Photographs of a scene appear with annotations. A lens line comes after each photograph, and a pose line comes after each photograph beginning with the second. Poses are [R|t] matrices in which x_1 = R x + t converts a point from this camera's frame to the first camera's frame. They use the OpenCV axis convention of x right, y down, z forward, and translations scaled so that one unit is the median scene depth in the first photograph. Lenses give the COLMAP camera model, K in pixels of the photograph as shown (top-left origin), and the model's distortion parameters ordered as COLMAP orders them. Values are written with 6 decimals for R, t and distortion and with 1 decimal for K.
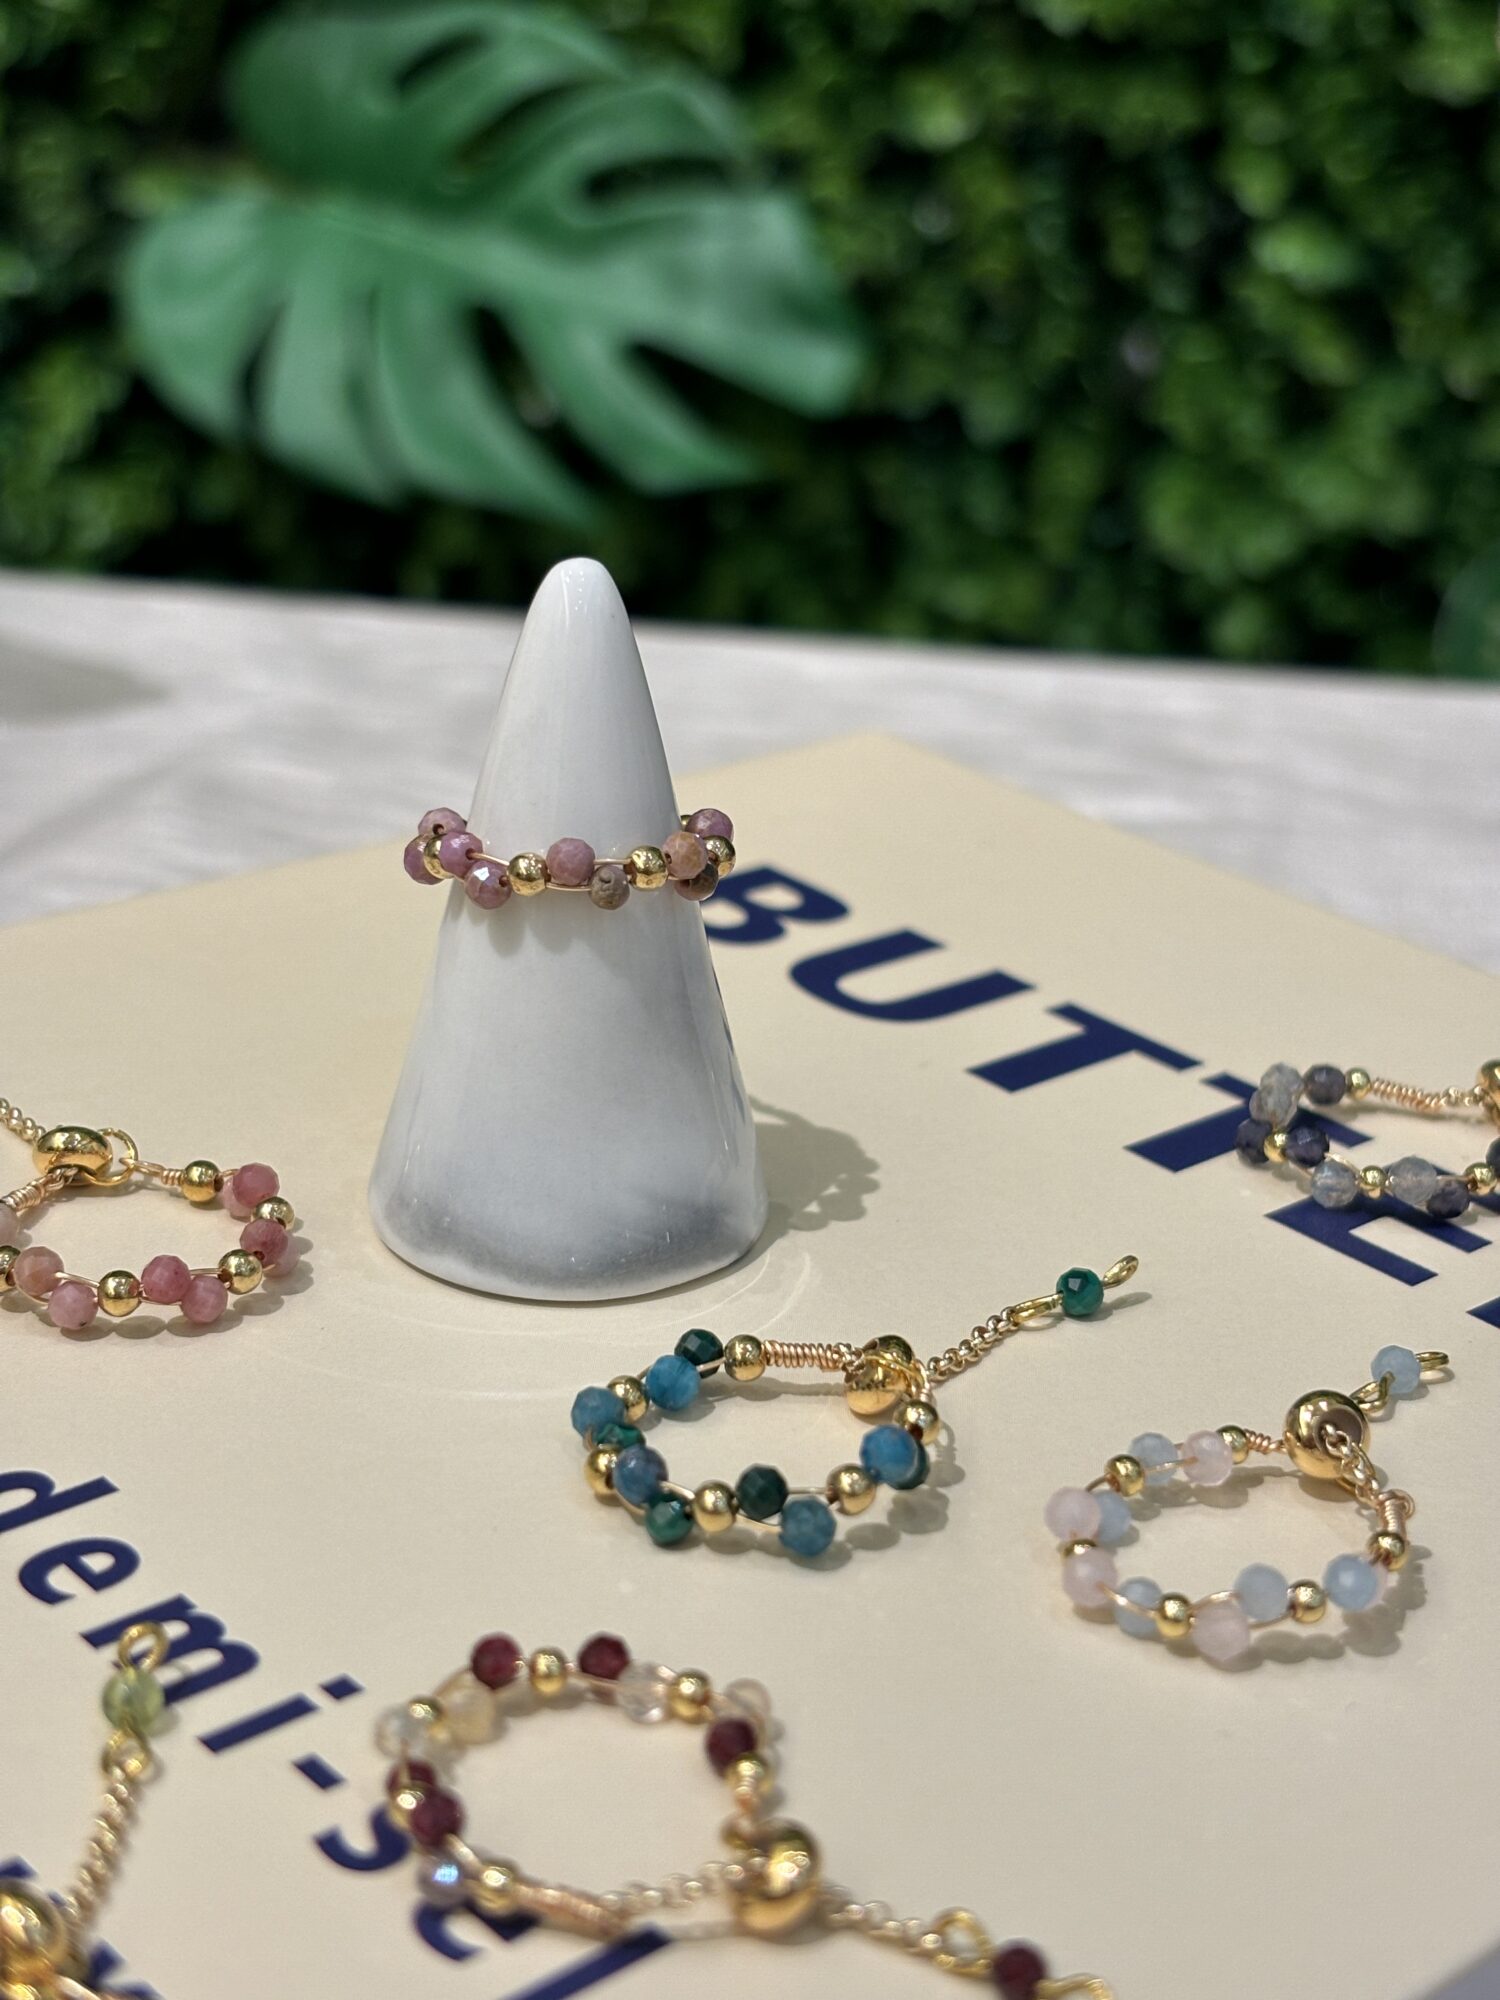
lens RADIAL K [[3145.6, 0, 727.5], [0, 3145.6, 1002.8], [0, 0, 1]] dist [0.244951, -1.162044]
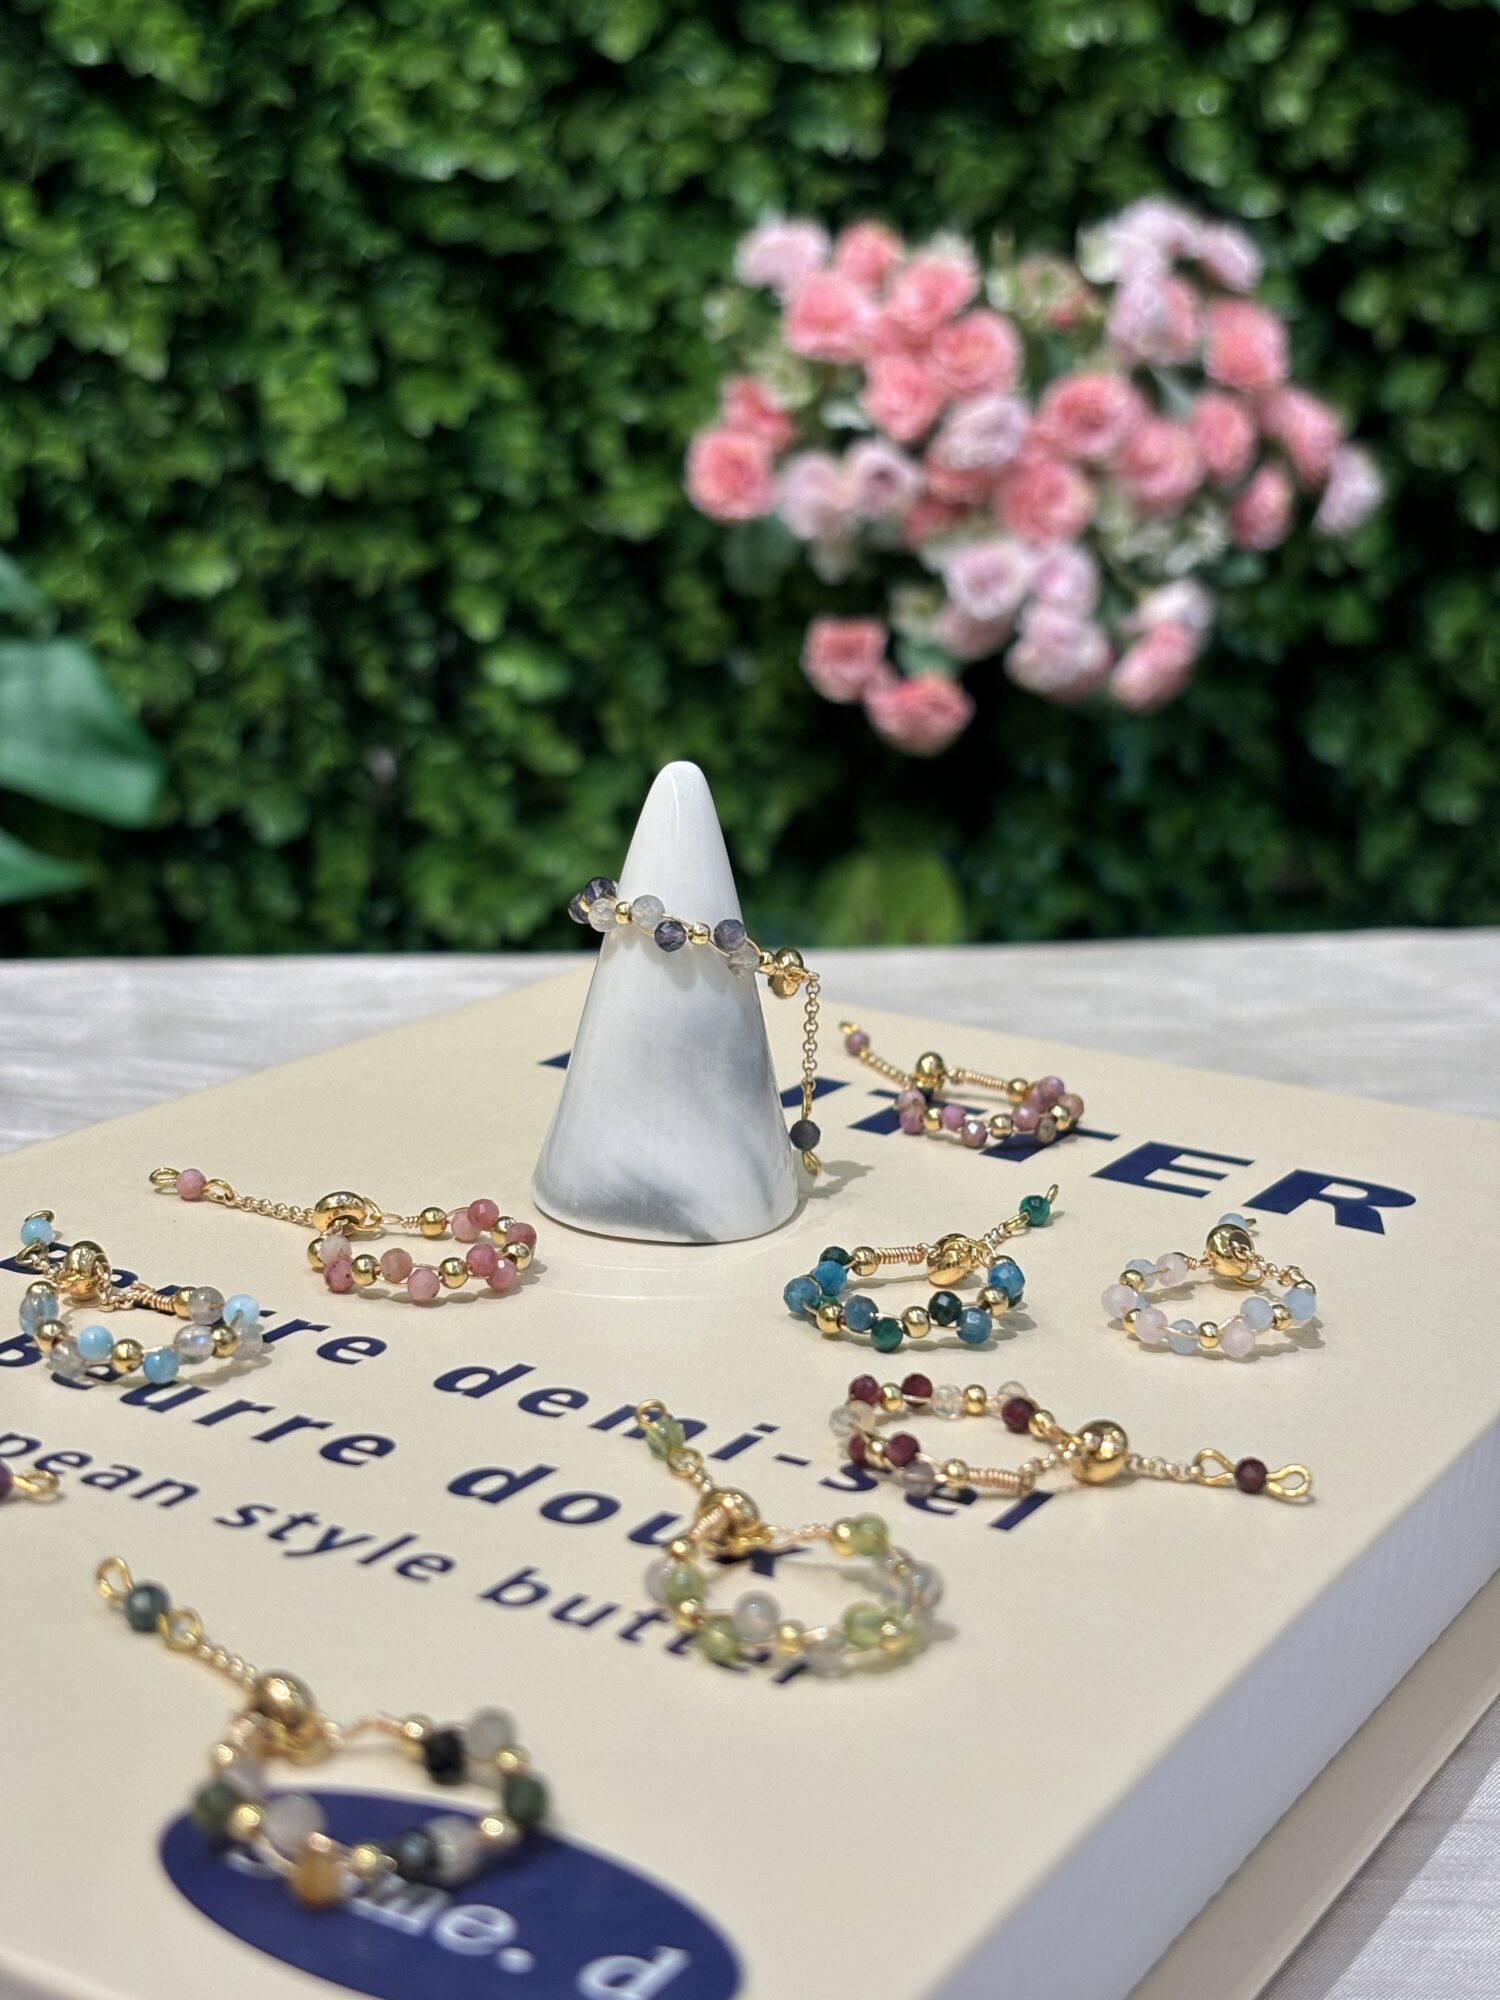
lens RADIAL K [[3100.9, 0, 750.0], [0, 3100.9, 1000.0], [0, 0, 1]] dist [0.258278, -1.245995]
pose [[0.945349, -0.089471, 0.313545, -0.115599], [0.132980, 0.983802, -0.120206, 0.036426], [-0.297712, 0.155332, 0.941934, -0.099241]]
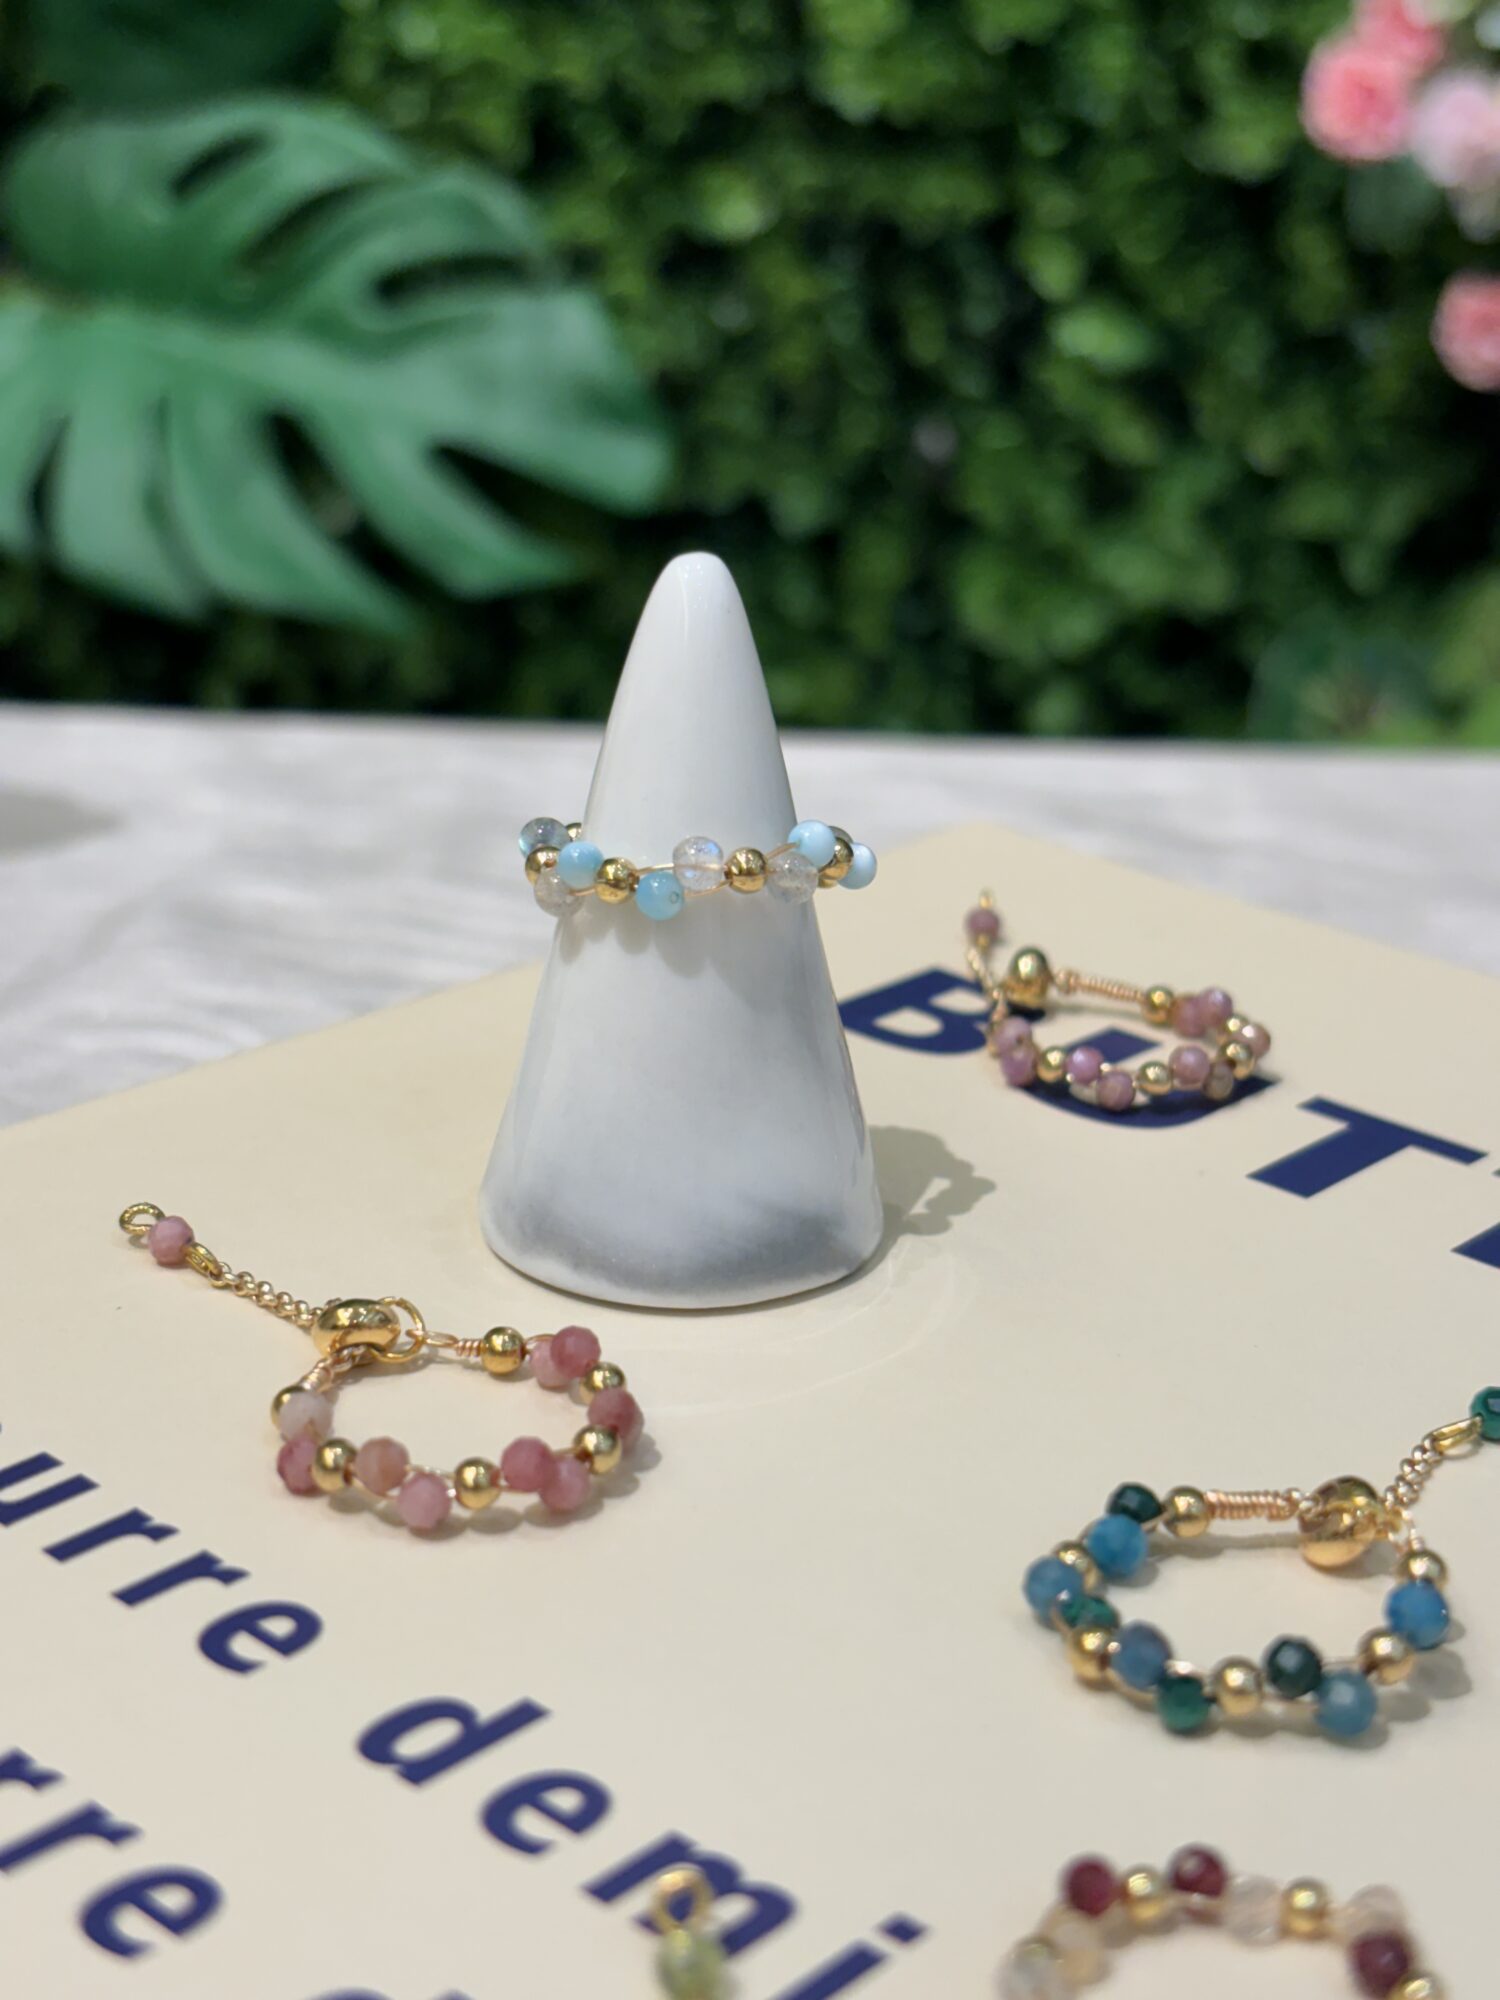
lens RADIAL K [[3146.5, 0, 747.2], [0, 3146.5, 1026.6], [0, 0, 1]] dist [0.229349, -1.110088]
pose [[0.993112, -0.053652, 0.104166, -0.046114], [0.056205, 0.998183, -0.021729, -0.002924], [-0.102811, 0.027434, 0.994322, 0.024661]]
